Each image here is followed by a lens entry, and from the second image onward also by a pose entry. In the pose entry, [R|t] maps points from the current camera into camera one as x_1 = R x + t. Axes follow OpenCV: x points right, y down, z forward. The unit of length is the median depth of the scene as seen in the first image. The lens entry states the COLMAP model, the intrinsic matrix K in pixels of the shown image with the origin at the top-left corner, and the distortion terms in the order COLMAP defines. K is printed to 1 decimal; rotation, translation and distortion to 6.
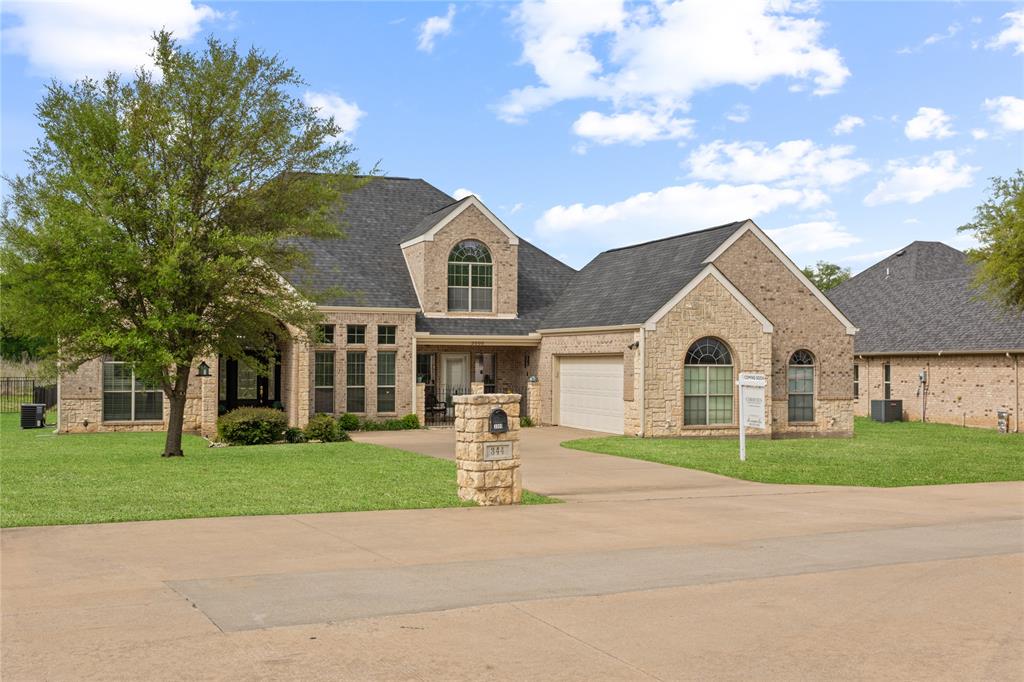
lens RADIAL K [[1059.6, 0, 512.0], [0, 1059.6, 341.0], [0, 0, 1]] dist [-0.006959, -0.007933]
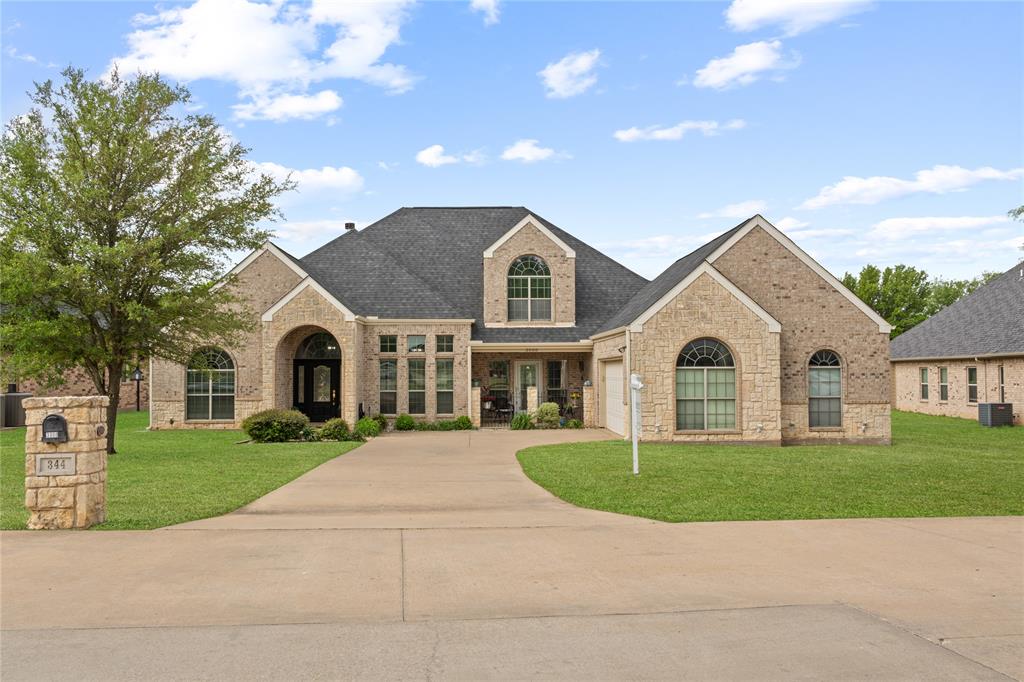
lens RADIAL K [[828.5, 0, 512.0], [0, 828.5, 341.0], [0, 0, 1]] dist [-0.031349, -0.000882]
pose [[0.950132, -0.020407, -0.311181, 0.218786], [0.014752, 0.999681, -0.020515, 0.010132], [0.311500, 0.014902, 0.950129, 0.202670]]
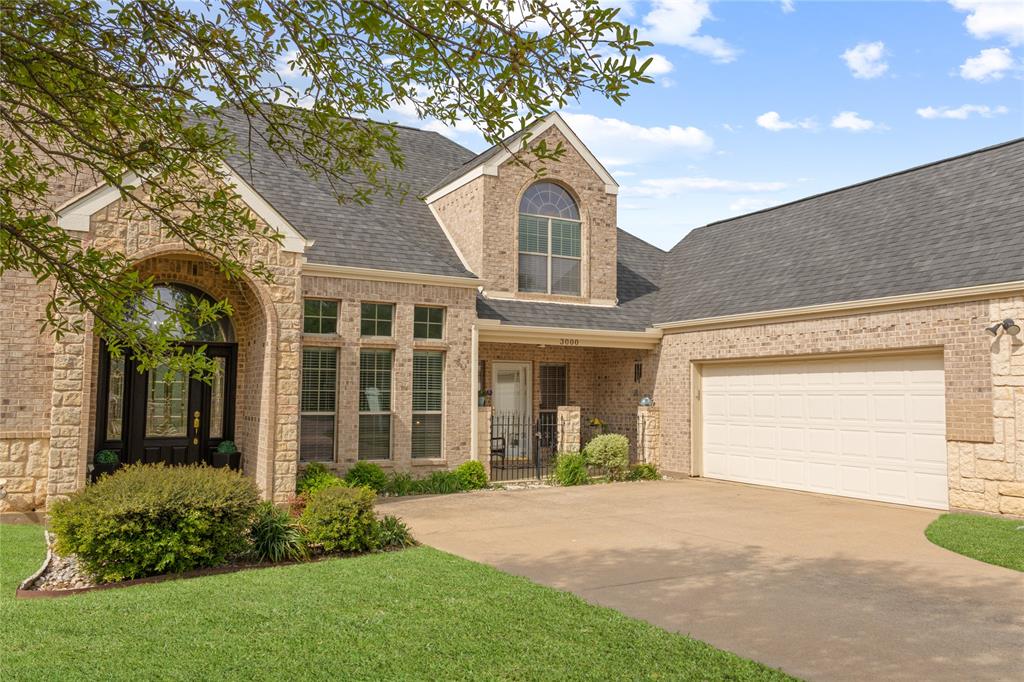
lens RADIAL K [[782.1, 0, 512.0], [0, 782.1, 341.0], [0, 0, 1]] dist [0.029829, 0.000352]
pose [[0.990908, 0.013580, 0.133851, -0.131154], [-0.006766, 0.998664, -0.051233, 0.025832], [-0.134368, 0.049861, 0.989676, 0.577608]]
